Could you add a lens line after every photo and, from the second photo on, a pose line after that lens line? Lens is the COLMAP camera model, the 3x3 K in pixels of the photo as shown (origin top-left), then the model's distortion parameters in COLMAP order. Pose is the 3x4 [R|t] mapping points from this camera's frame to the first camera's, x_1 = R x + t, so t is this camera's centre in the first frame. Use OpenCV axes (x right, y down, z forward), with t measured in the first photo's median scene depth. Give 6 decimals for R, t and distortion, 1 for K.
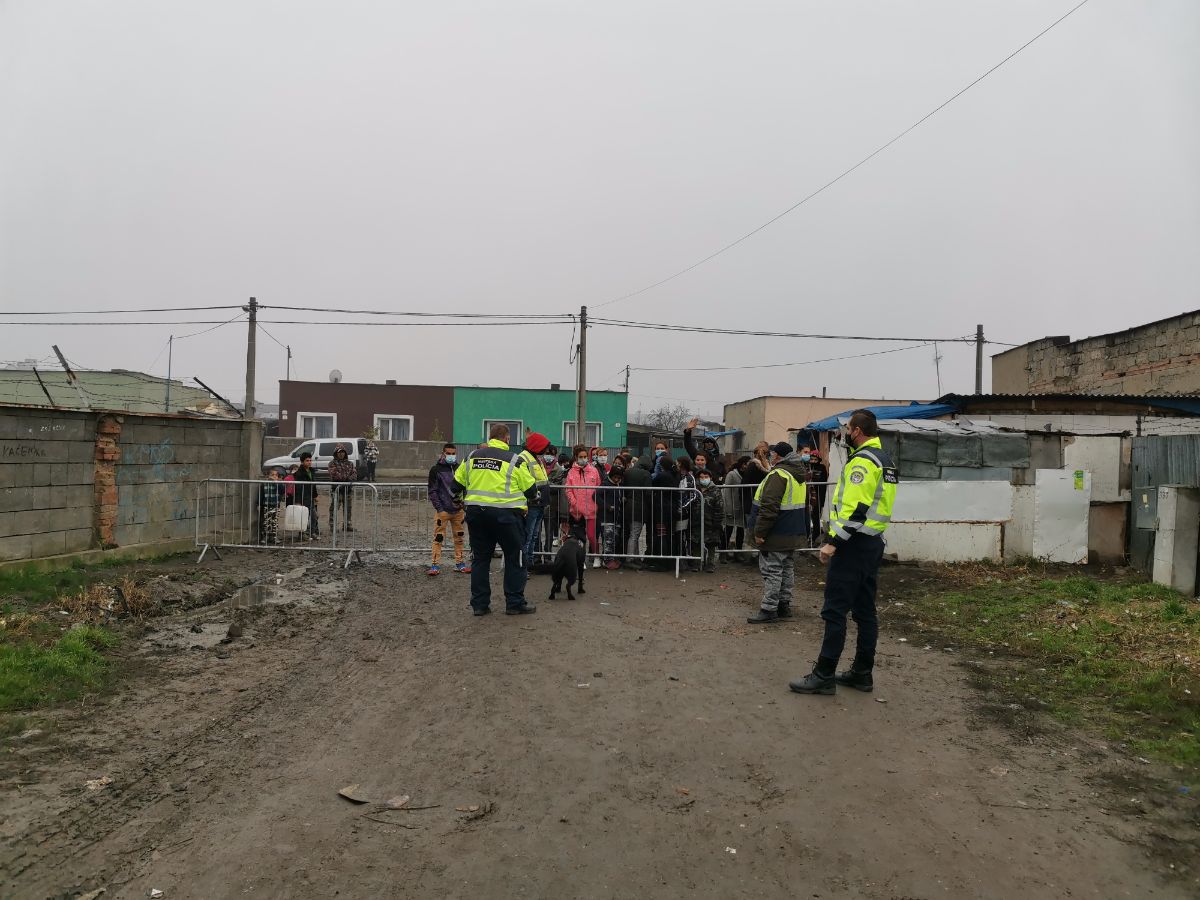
lens RADIAL K [[957.8, 0, 601.2], [0, 957.8, 459.7], [0, 0, 1]] dist [0.058720, -0.024117]
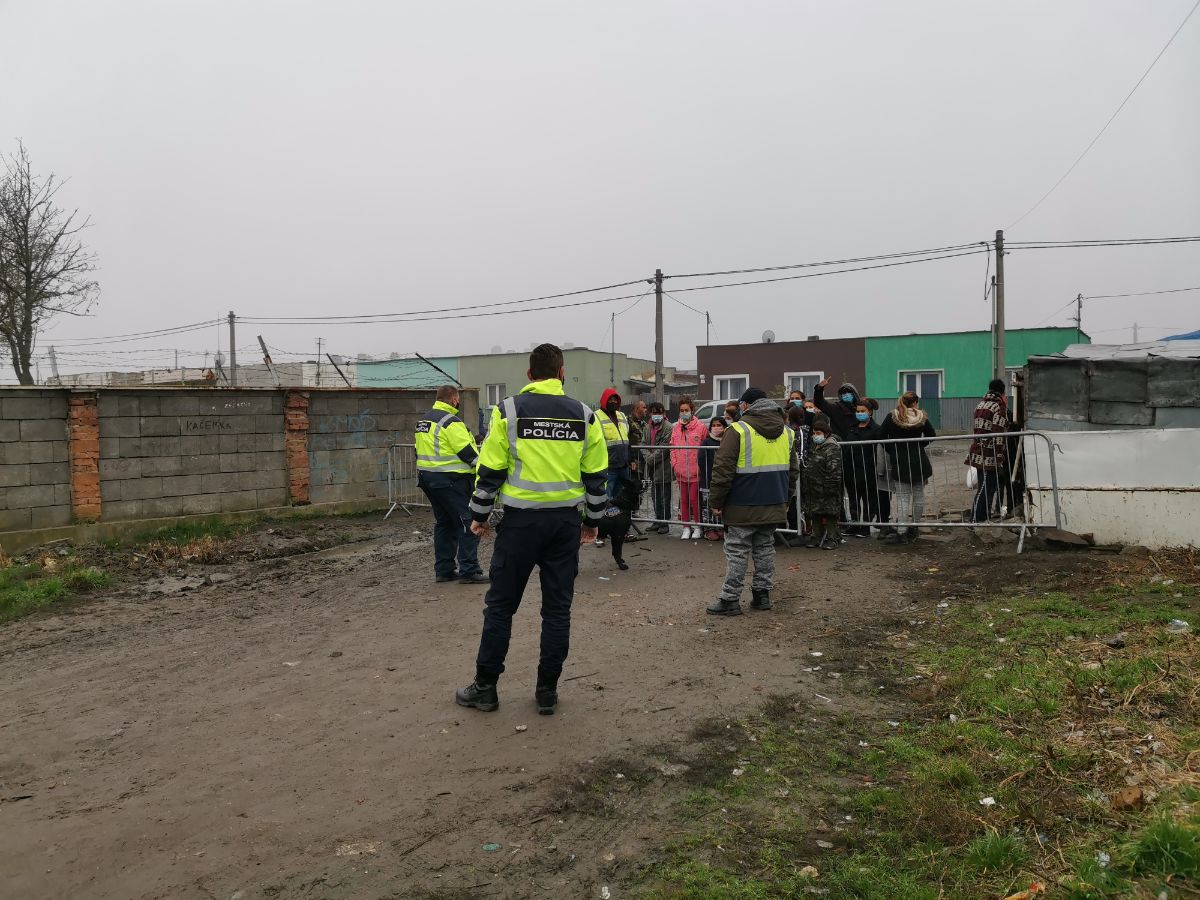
lens RADIAL K [[957.8, 0, 601.1], [0, 957.8, 445.3], [0, 0, 1]] dist [0.058720, -0.024117]
pose [[0.829050, -0.016297, -0.558936, 0.409293], [0.031315, 0.999360, 0.017311, 0.009423], [0.558296, -0.031855, 0.829030, 0.220222]]
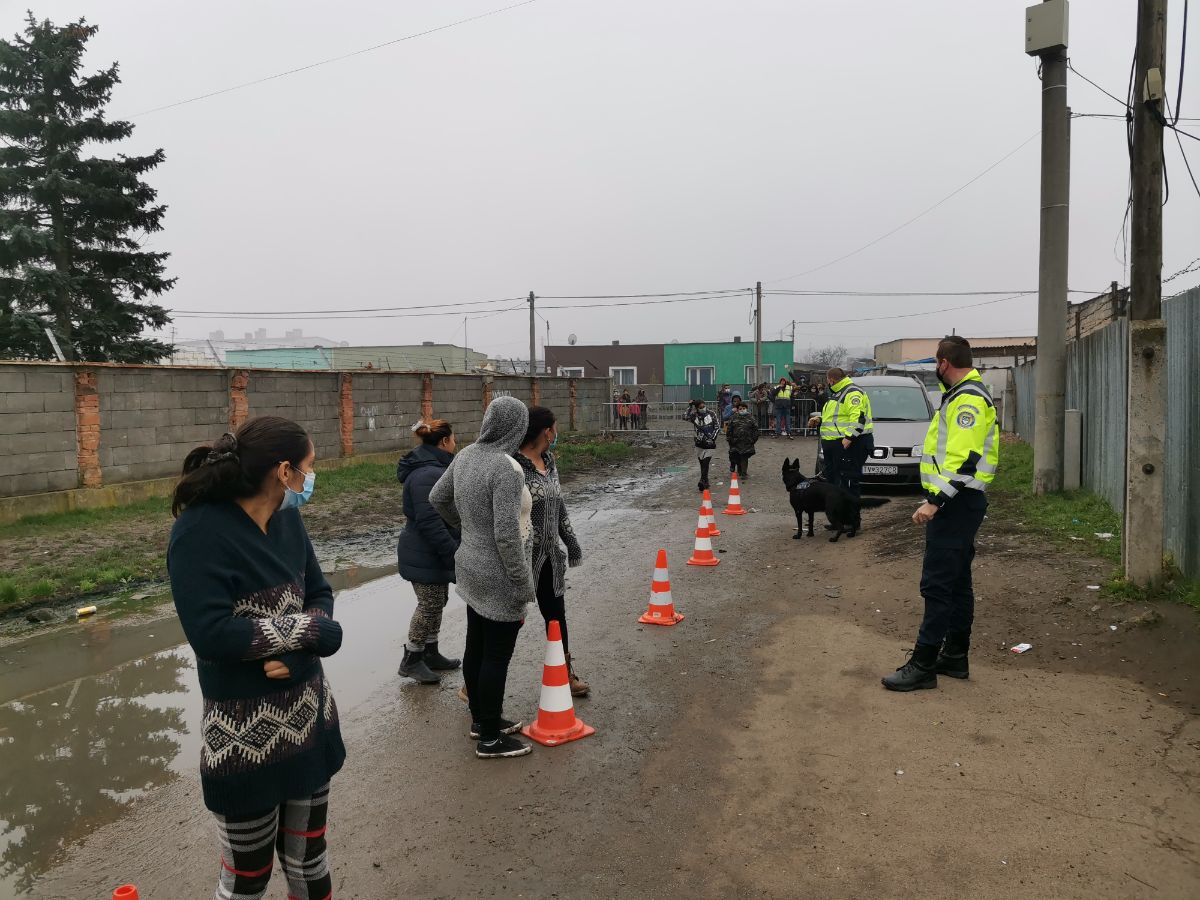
lens RADIAL K [[957.8, 0, 597.0], [0, 957.8, 452.6], [0, 0, 1]] dist [0.058720, -0.024117]
pose [[0.982679, -0.026776, -0.183369, 0.000275], [0.036799, 0.997996, 0.051478, 0.014783], [0.181623, -0.057334, 0.981695, -1.037410]]
